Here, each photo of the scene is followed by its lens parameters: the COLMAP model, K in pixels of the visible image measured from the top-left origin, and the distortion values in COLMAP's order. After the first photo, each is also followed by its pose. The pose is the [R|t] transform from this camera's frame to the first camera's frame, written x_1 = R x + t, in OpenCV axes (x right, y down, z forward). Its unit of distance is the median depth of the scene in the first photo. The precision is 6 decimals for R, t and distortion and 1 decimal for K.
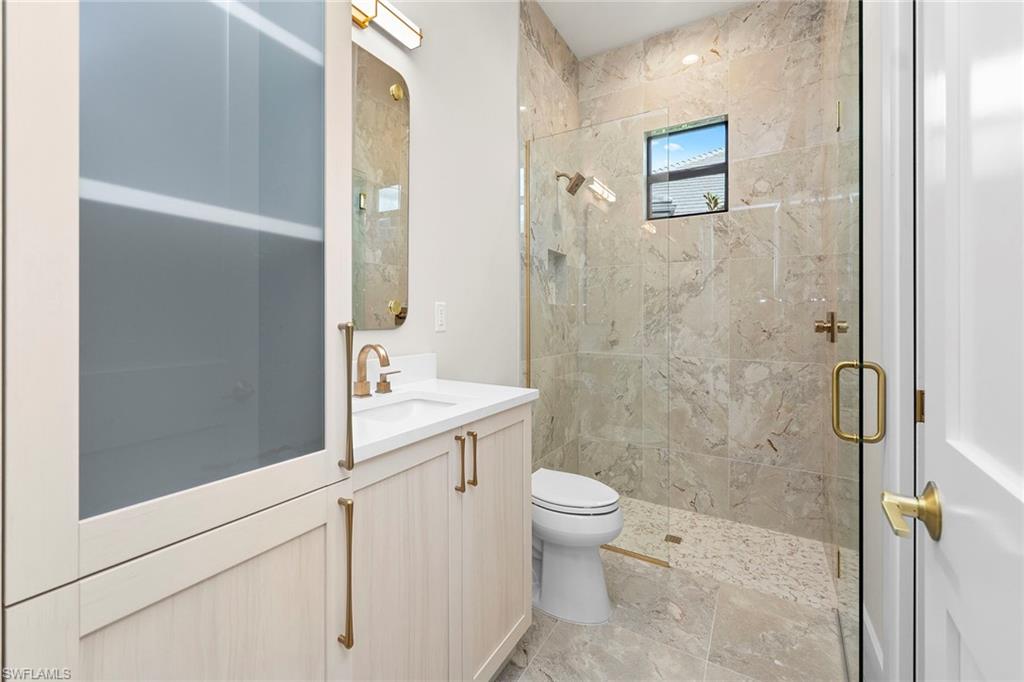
lens RADIAL K [[422.6, 0, 508.0], [0, 422.6, 318.2], [0, 0, 1]] dist [-0.006939, 0.000221]
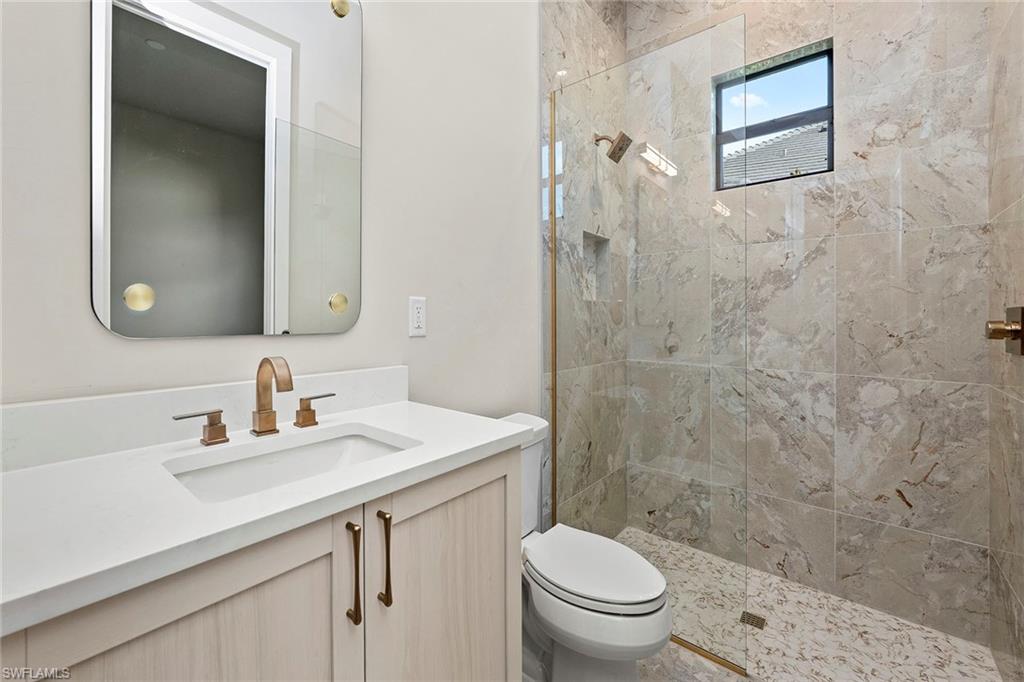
lens RADIAL K [[422.6, 0, 508.0], [0, 422.6, 318.2], [0, 0, 1]] dist [-0.006939, 0.000221]
pose [[0.988481, -0.001479, -0.151336, 0.075434], [0.001514, 0.999999, 0.000121, -0.000033], [0.151336, -0.000349, 0.988482, 0.195302]]
